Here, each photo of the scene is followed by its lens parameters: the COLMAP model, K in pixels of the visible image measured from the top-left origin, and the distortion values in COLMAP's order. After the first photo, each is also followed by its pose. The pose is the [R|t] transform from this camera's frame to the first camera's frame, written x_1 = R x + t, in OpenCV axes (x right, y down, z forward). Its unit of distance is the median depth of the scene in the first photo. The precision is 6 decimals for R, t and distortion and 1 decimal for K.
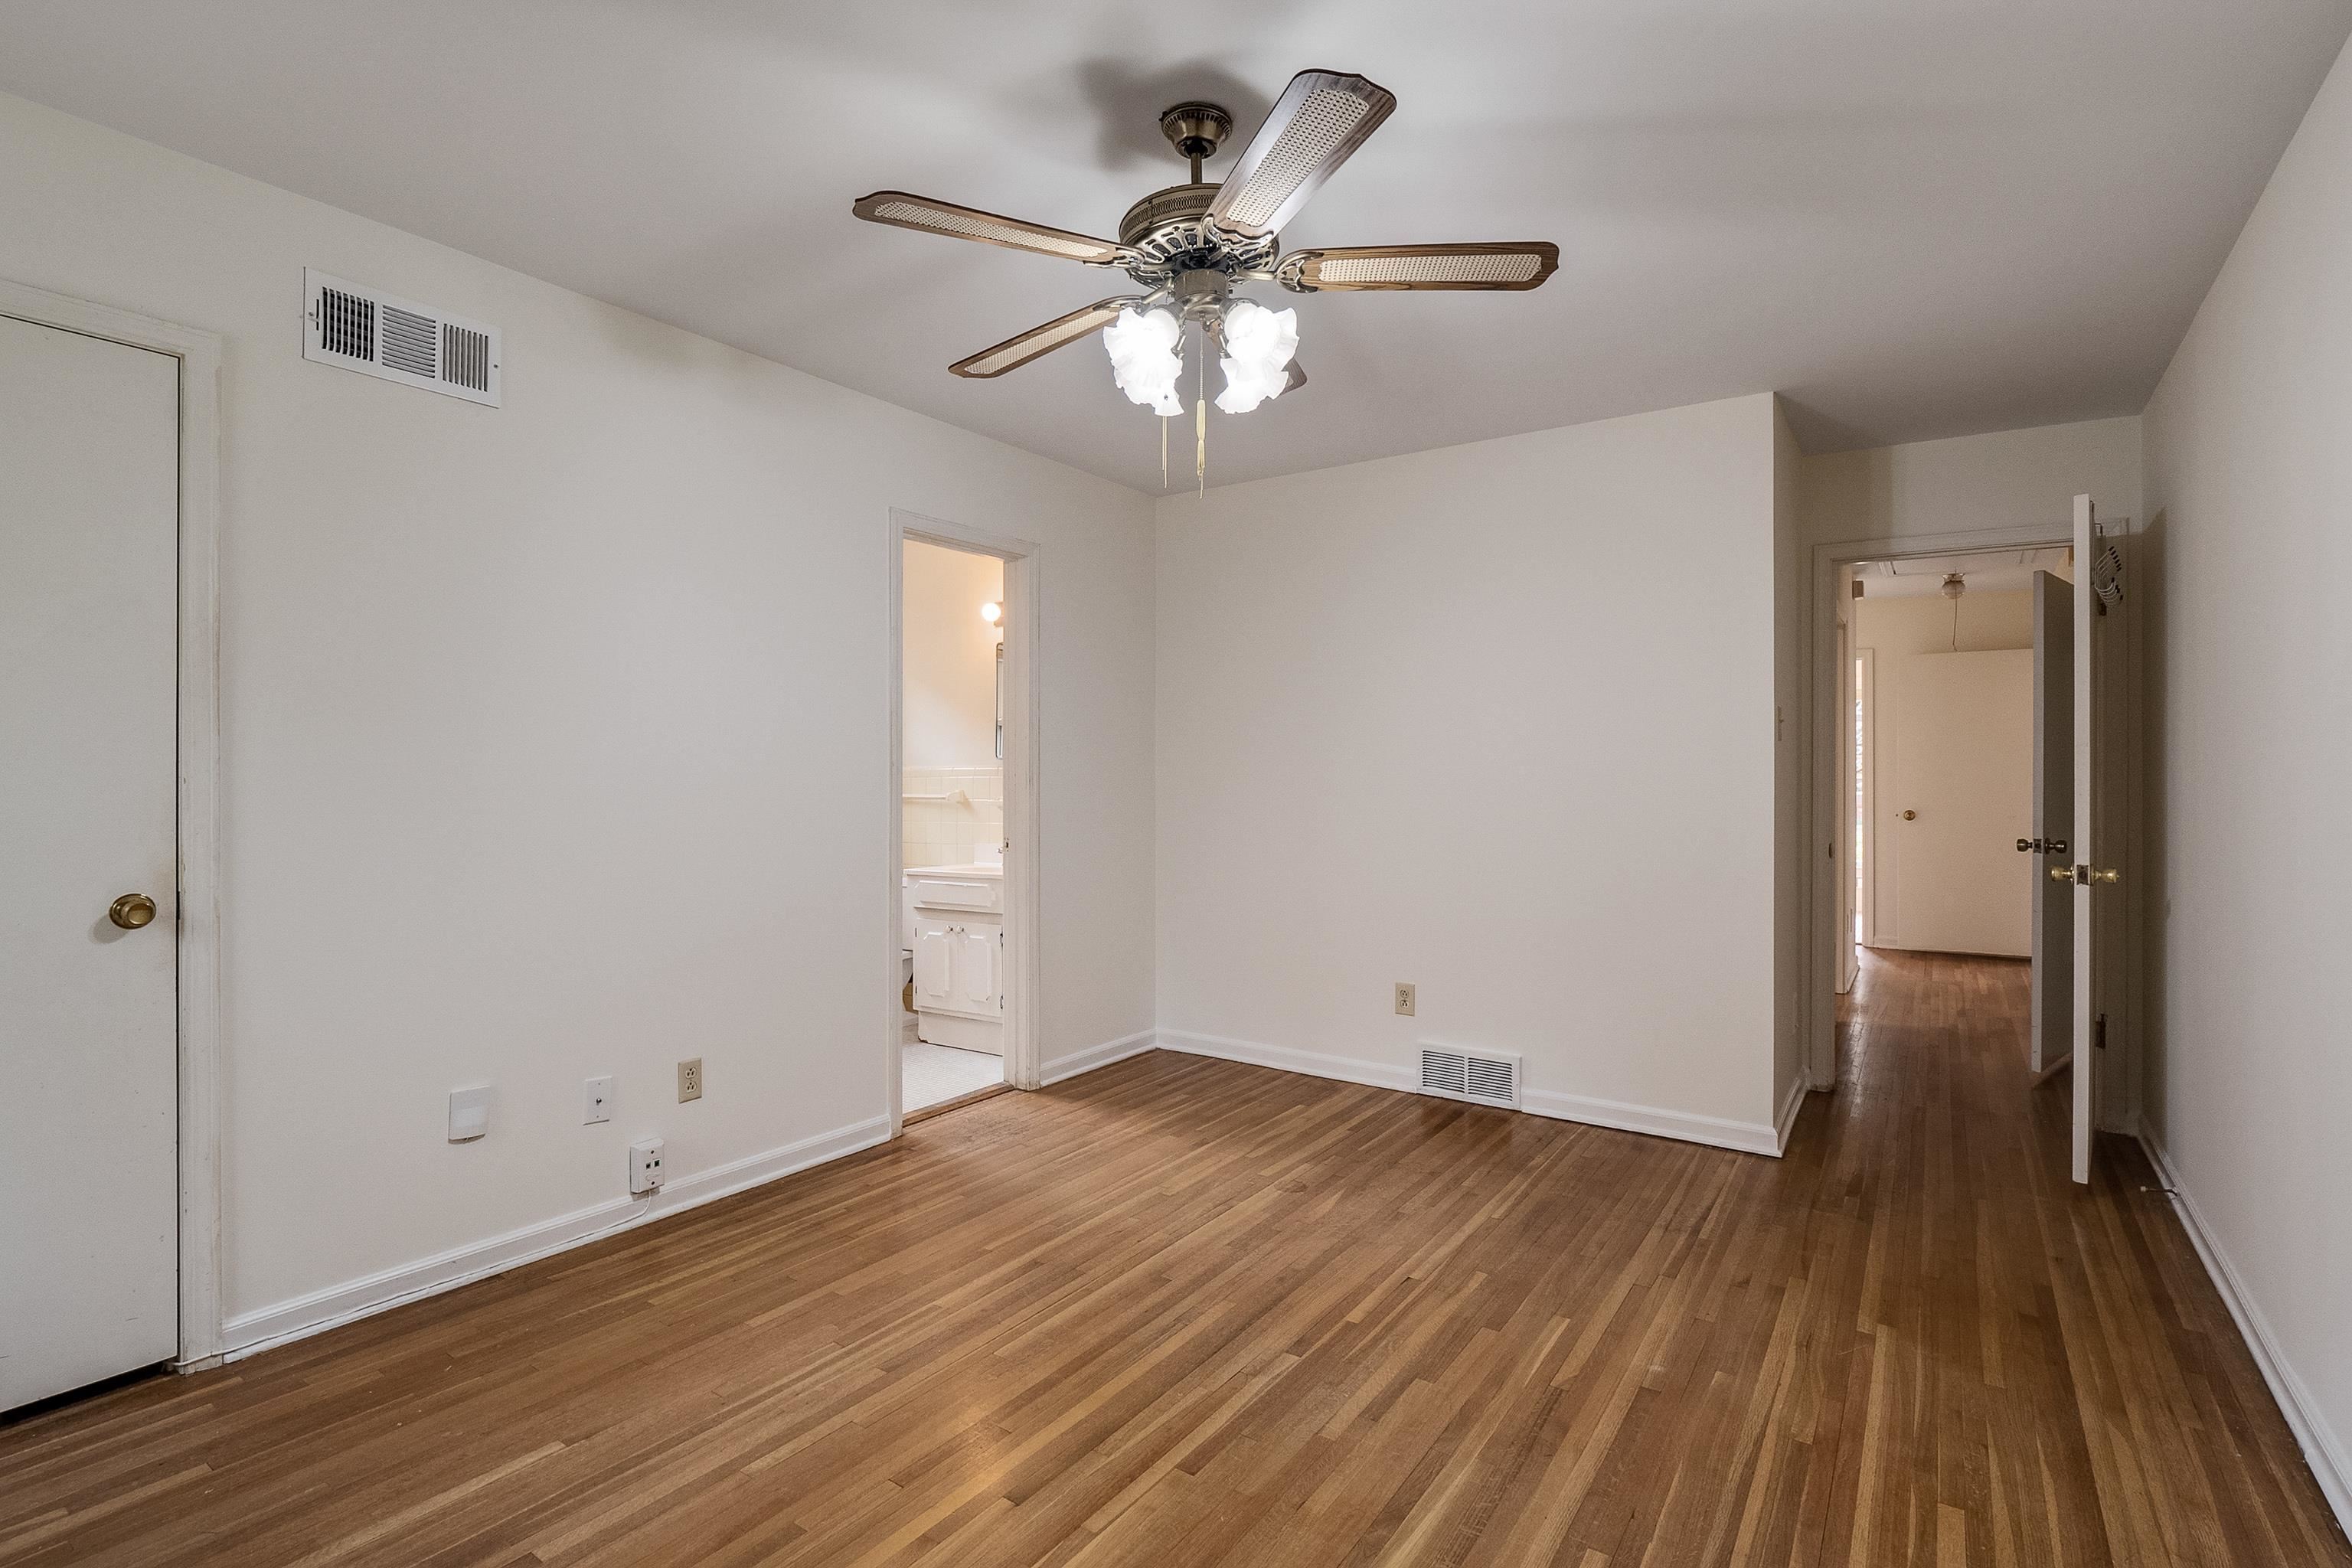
lens RADIAL K [[1121.8, 0, 1126.2], [0, 1121.8, 785.2], [0, 0, 1]] dist [0.002852, -0.000447]
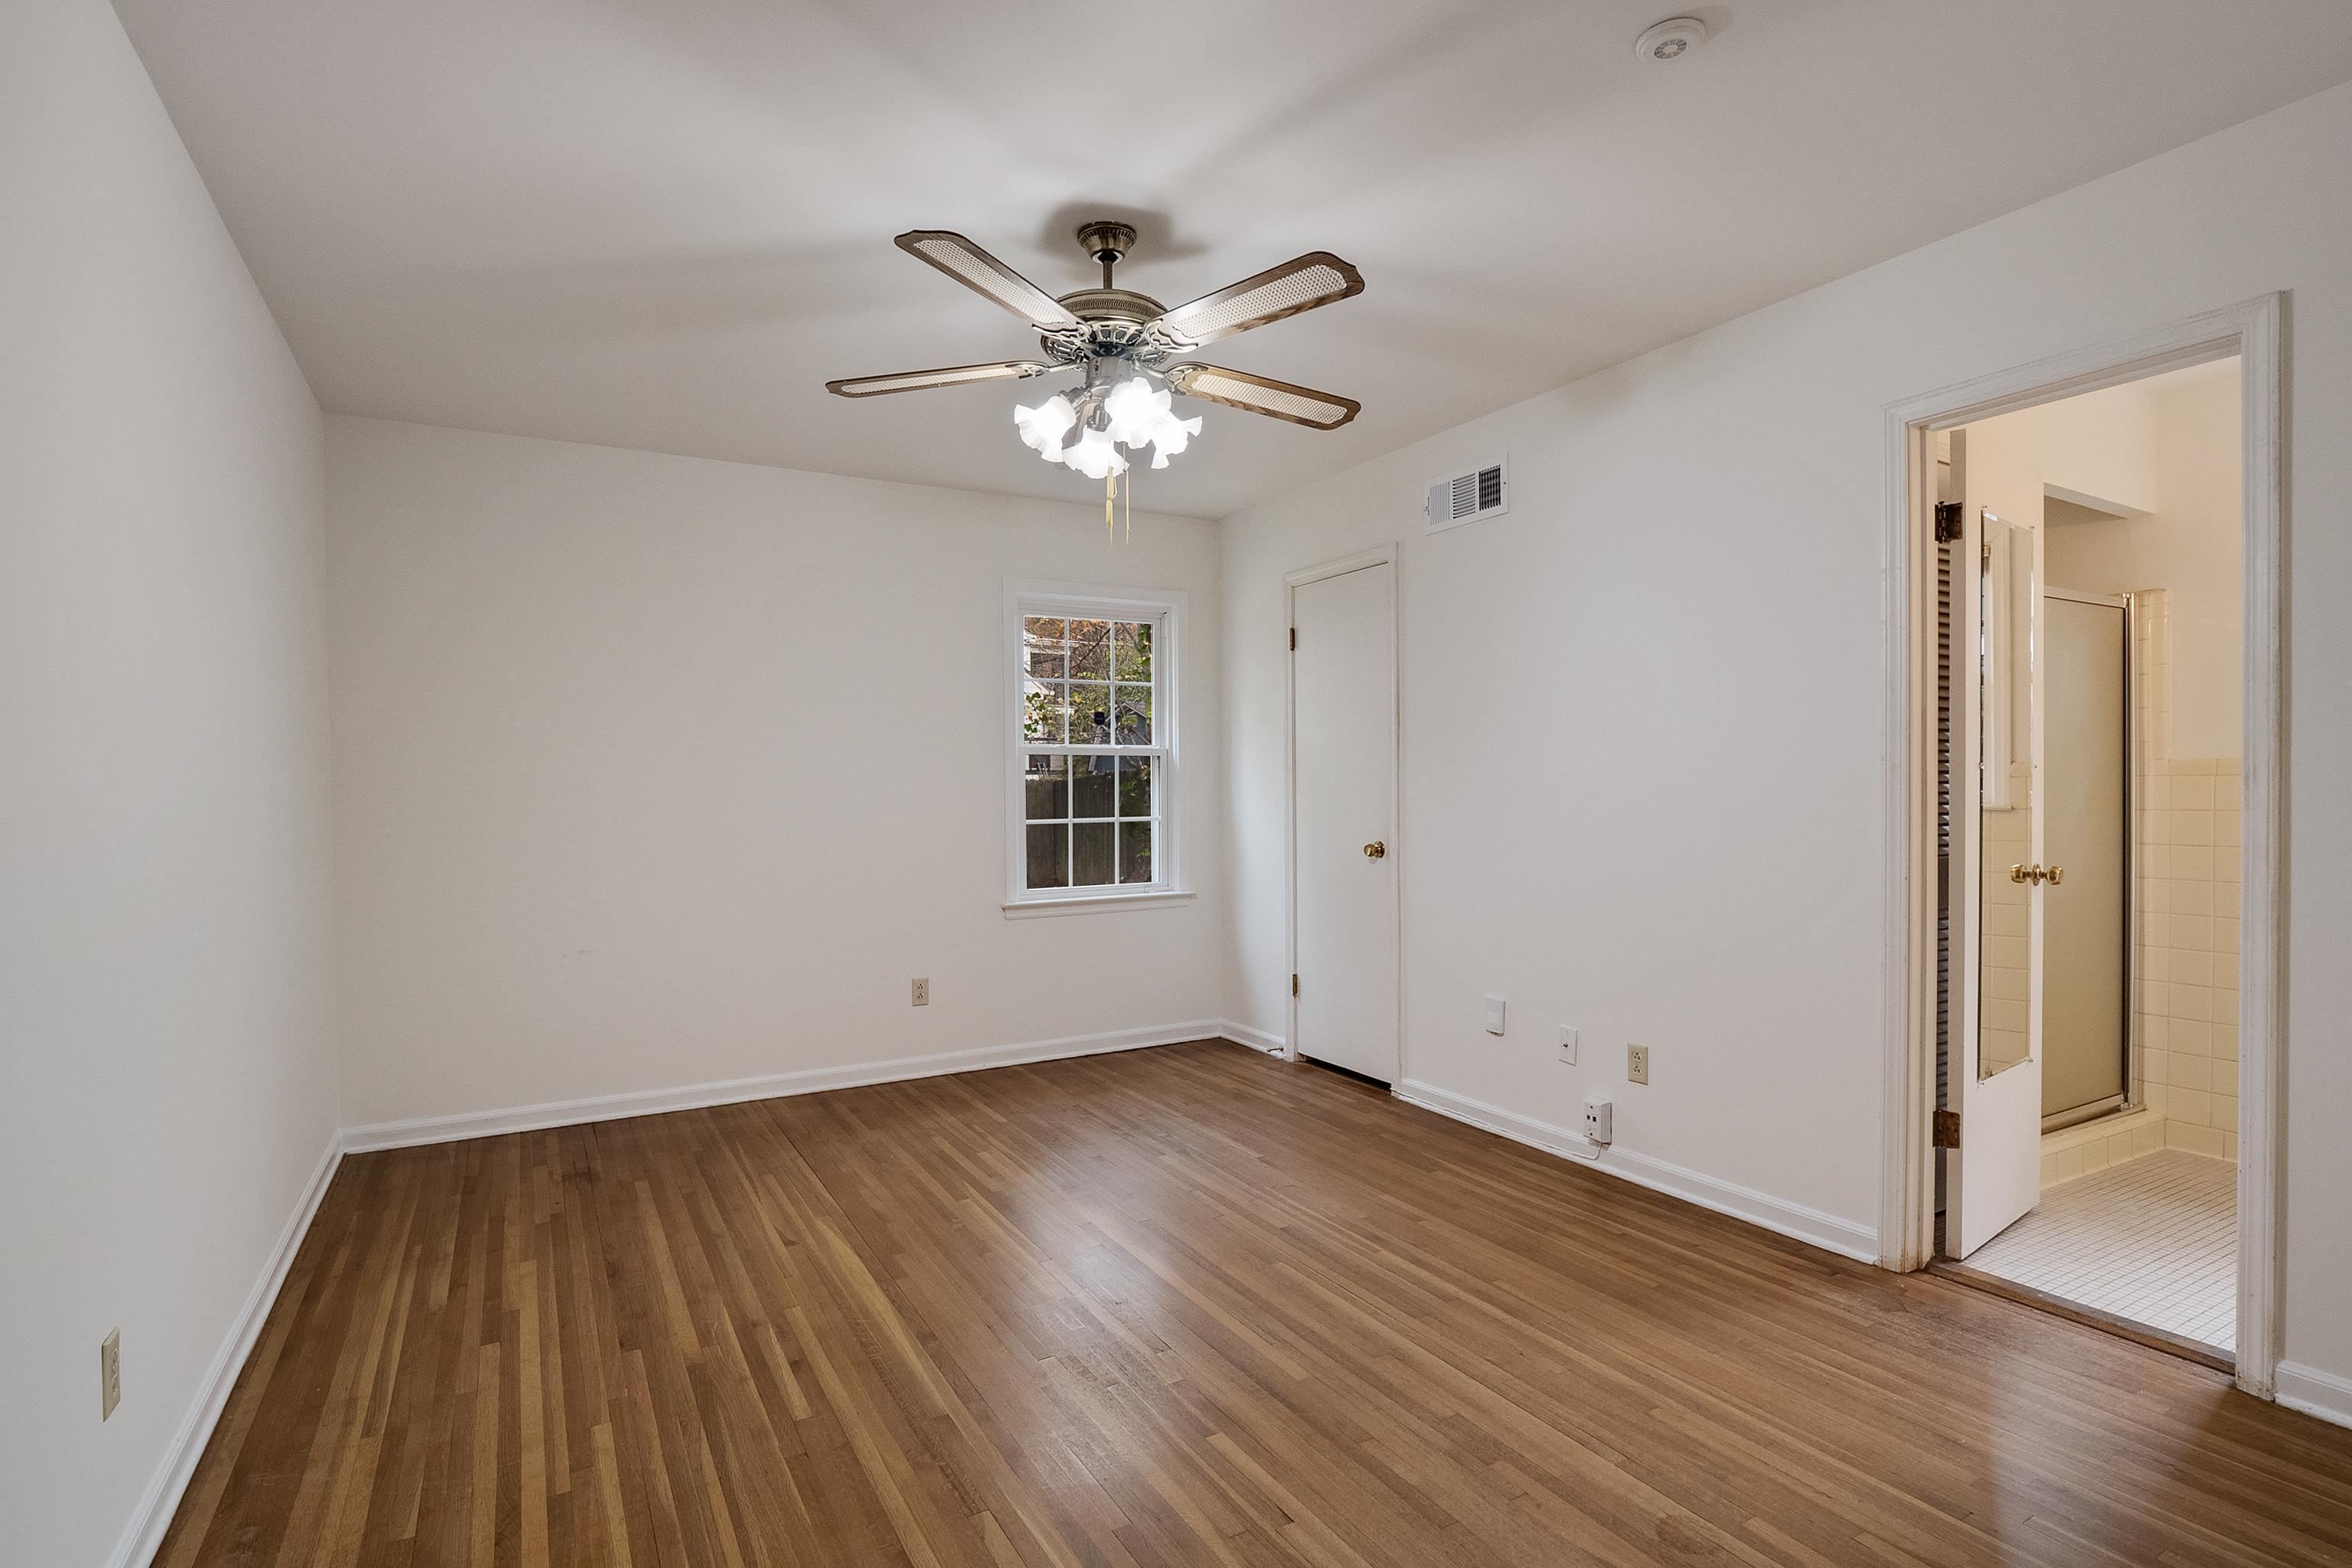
lens RADIAL K [[1130.6, 0, 1178.2], [0, 1130.6, 789.3], [0, 0, 1]] dist [0.001849, -0.000060]
pose [[-0.403795, 0.000579, -0.914849, 0.880813], [0.003536, 0.999993, -0.000928, 0.005085], [0.914843, -0.003610, -0.403794, 1.195294]]
